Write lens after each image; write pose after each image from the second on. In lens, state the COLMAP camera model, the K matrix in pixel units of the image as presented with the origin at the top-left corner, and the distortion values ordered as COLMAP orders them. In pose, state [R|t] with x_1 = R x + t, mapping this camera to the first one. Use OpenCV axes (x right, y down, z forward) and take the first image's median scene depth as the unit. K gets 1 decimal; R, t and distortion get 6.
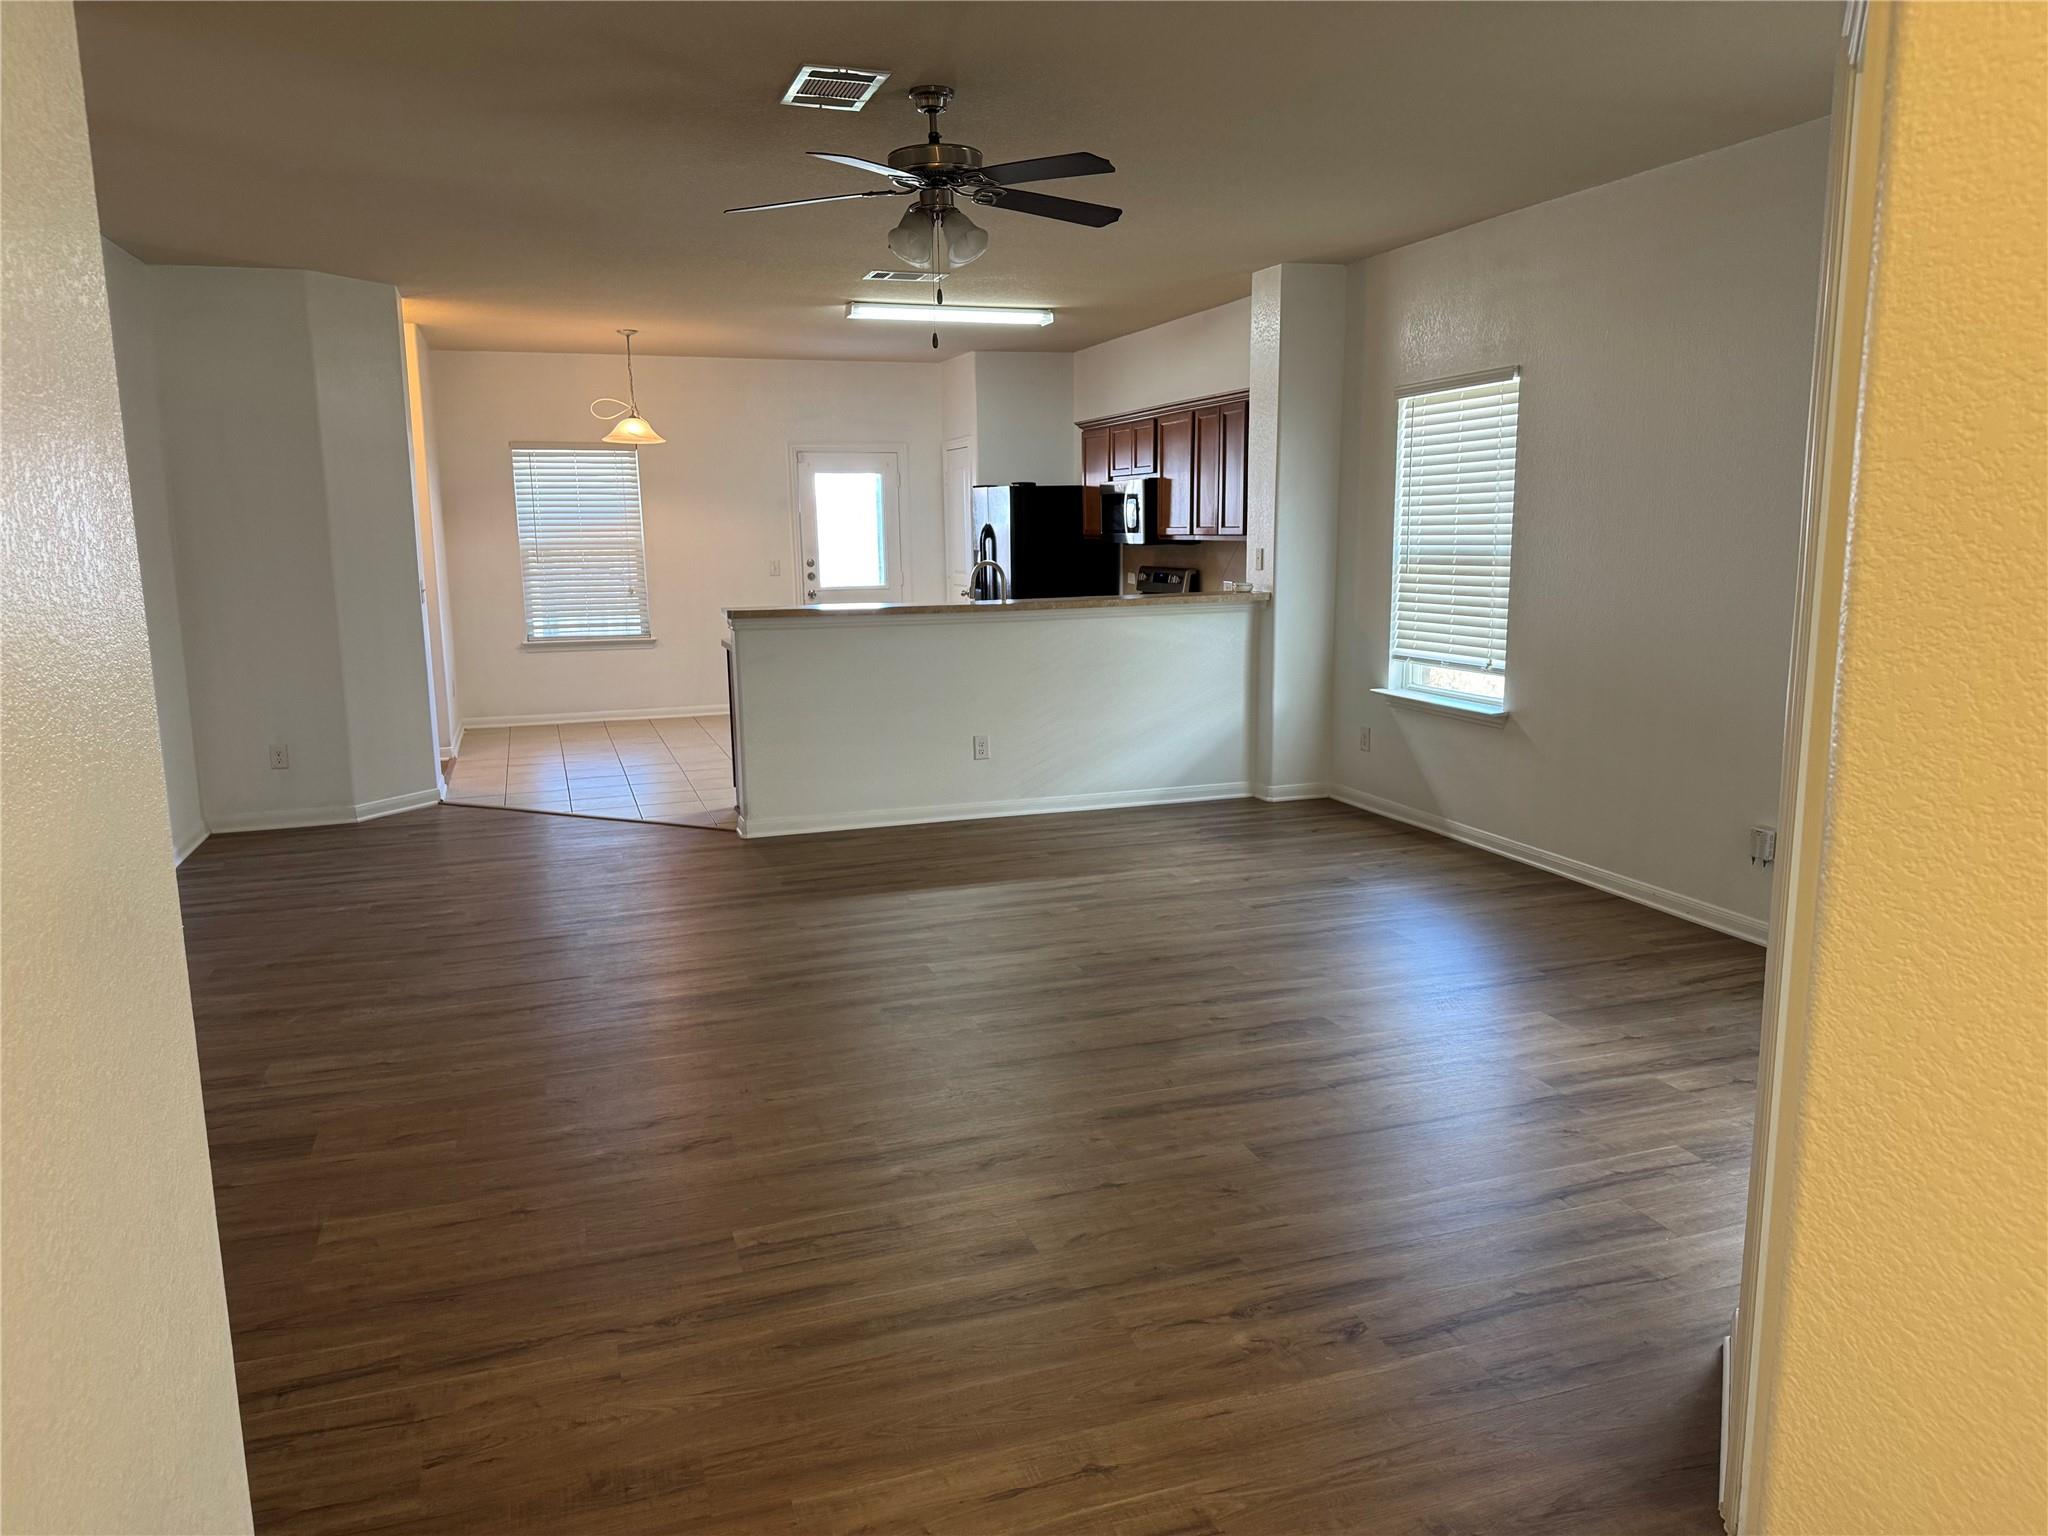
lens RADIAL K [[1425.7, 0, 1024.0], [0, 1425.7, 768.0], [0, 0, 1]] dist [0.179354, -0.309026]
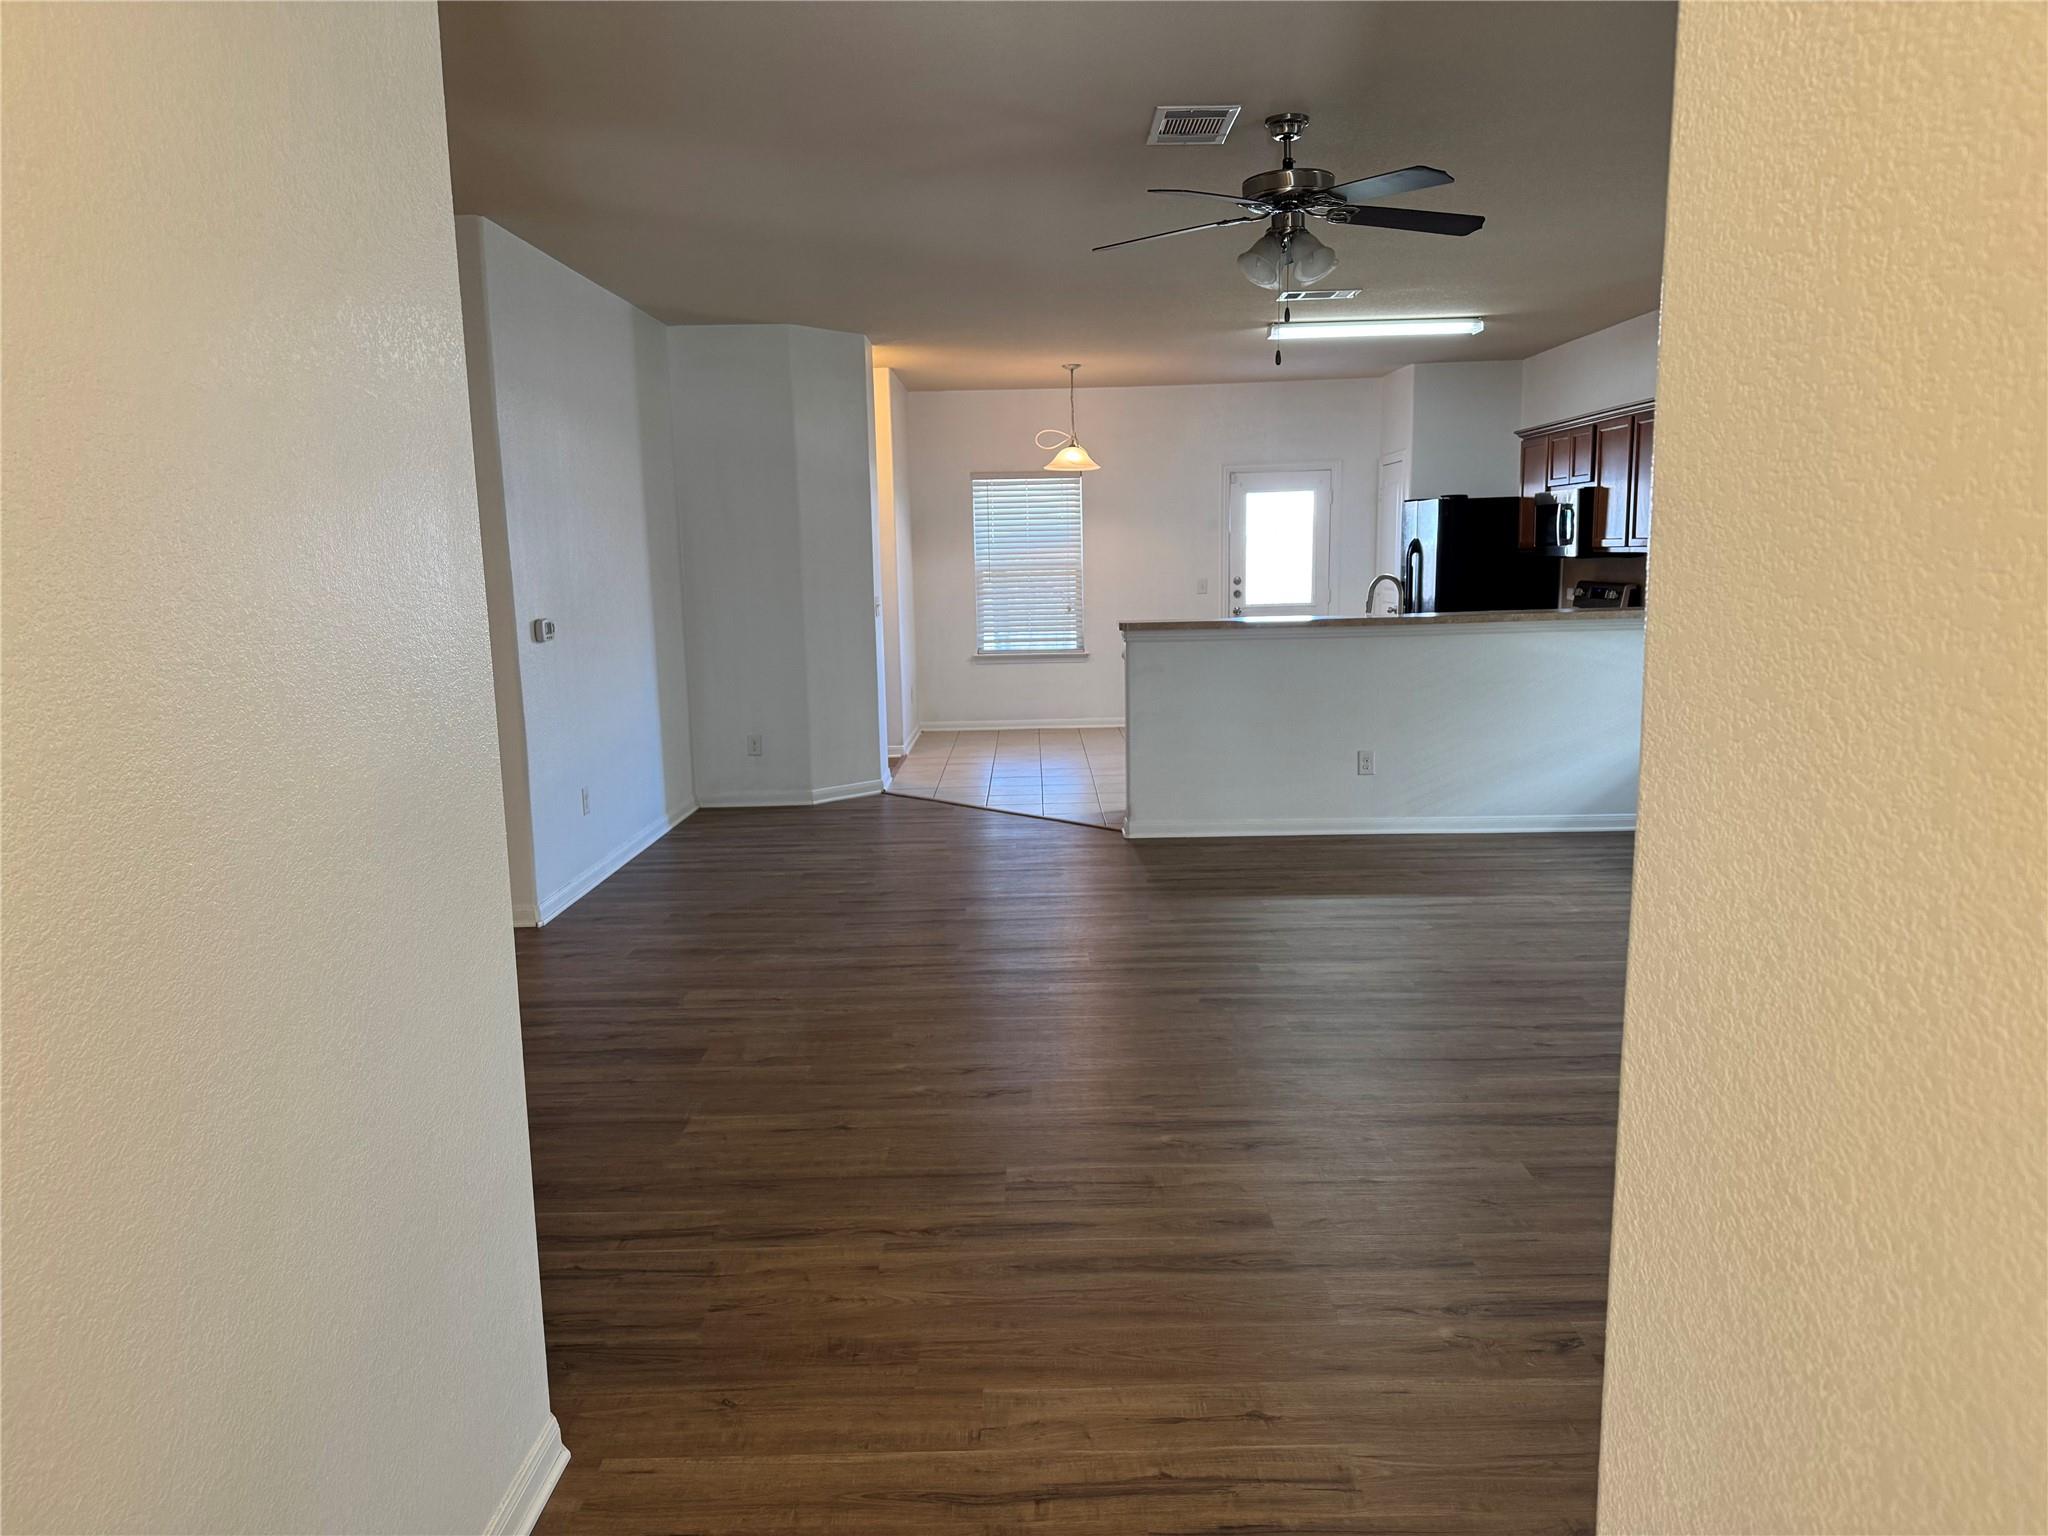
lens RADIAL K [[1425.7, 0, 1024.0], [0, 1425.7, 768.0], [0, 0, 1]] dist [0.179354, -0.309026]
pose [[0.946654, 0.044887, -0.319112, 0.095767], [-0.049844, 0.998730, -0.007379, 0.013139], [0.318375, 0.022891, 0.947688, -0.031133]]
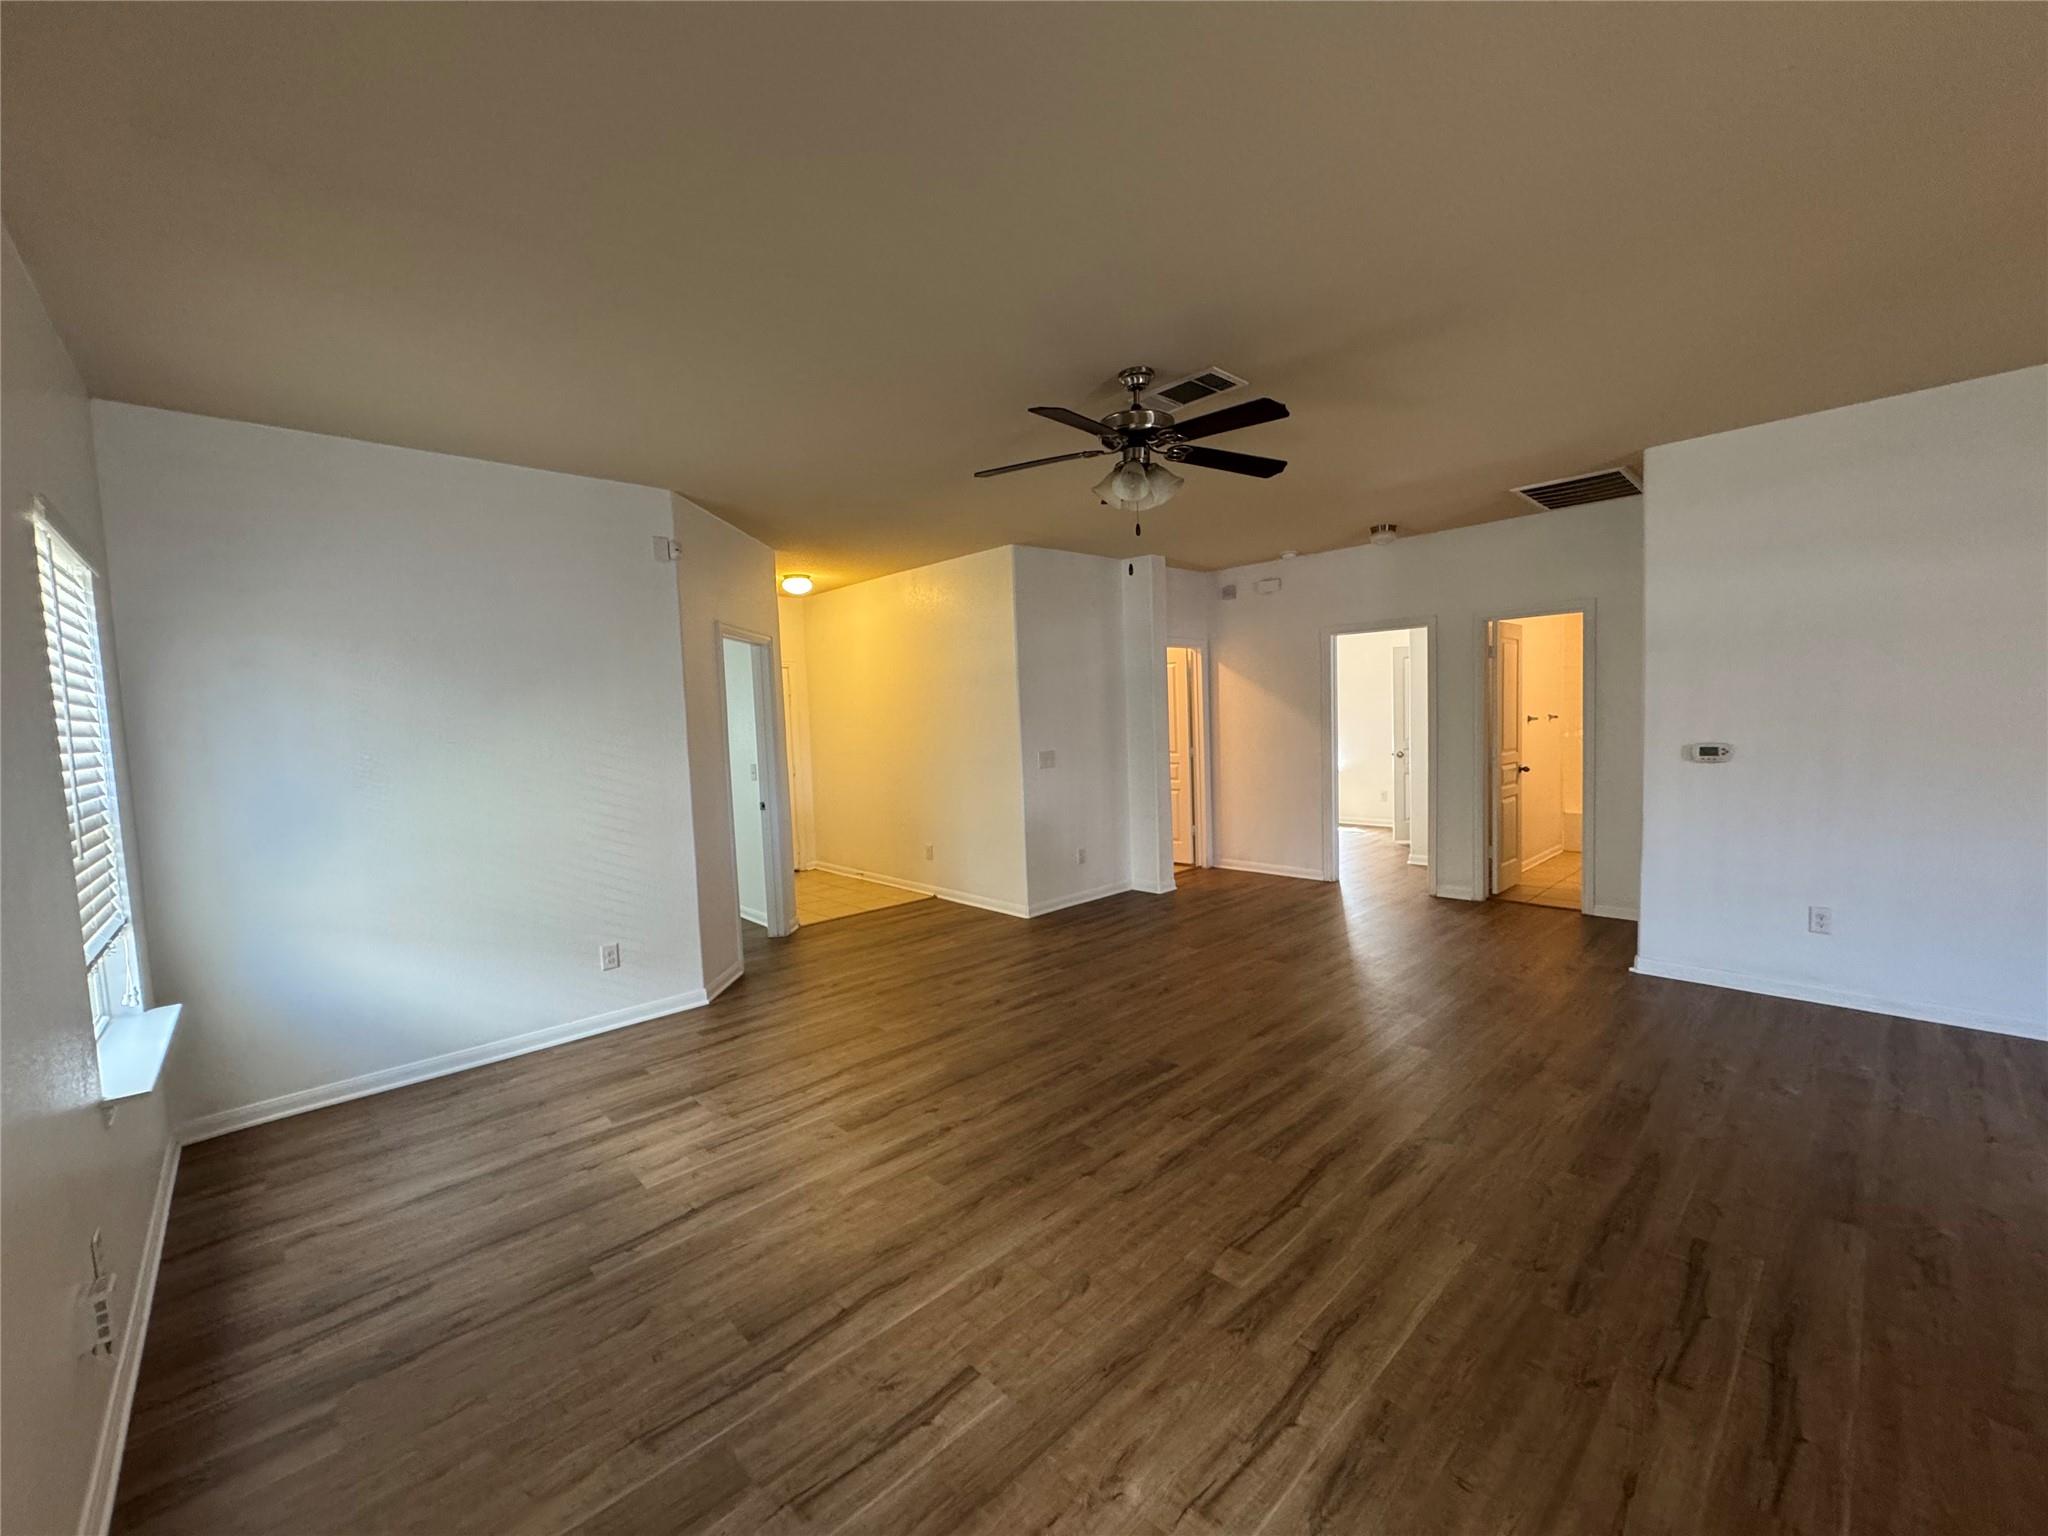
lens RADIAL K [[817.9, 0, 1022.0], [0, 817.9, 766.9], [0, 0, 1]] dist [-0.003478, -0.000010]
pose [[-0.909230, 0.074447, -0.409583, 0.293240], [-0.021125, 0.974361, 0.223997, -0.244627], [0.415758, 0.212317, -0.884345, 1.413710]]
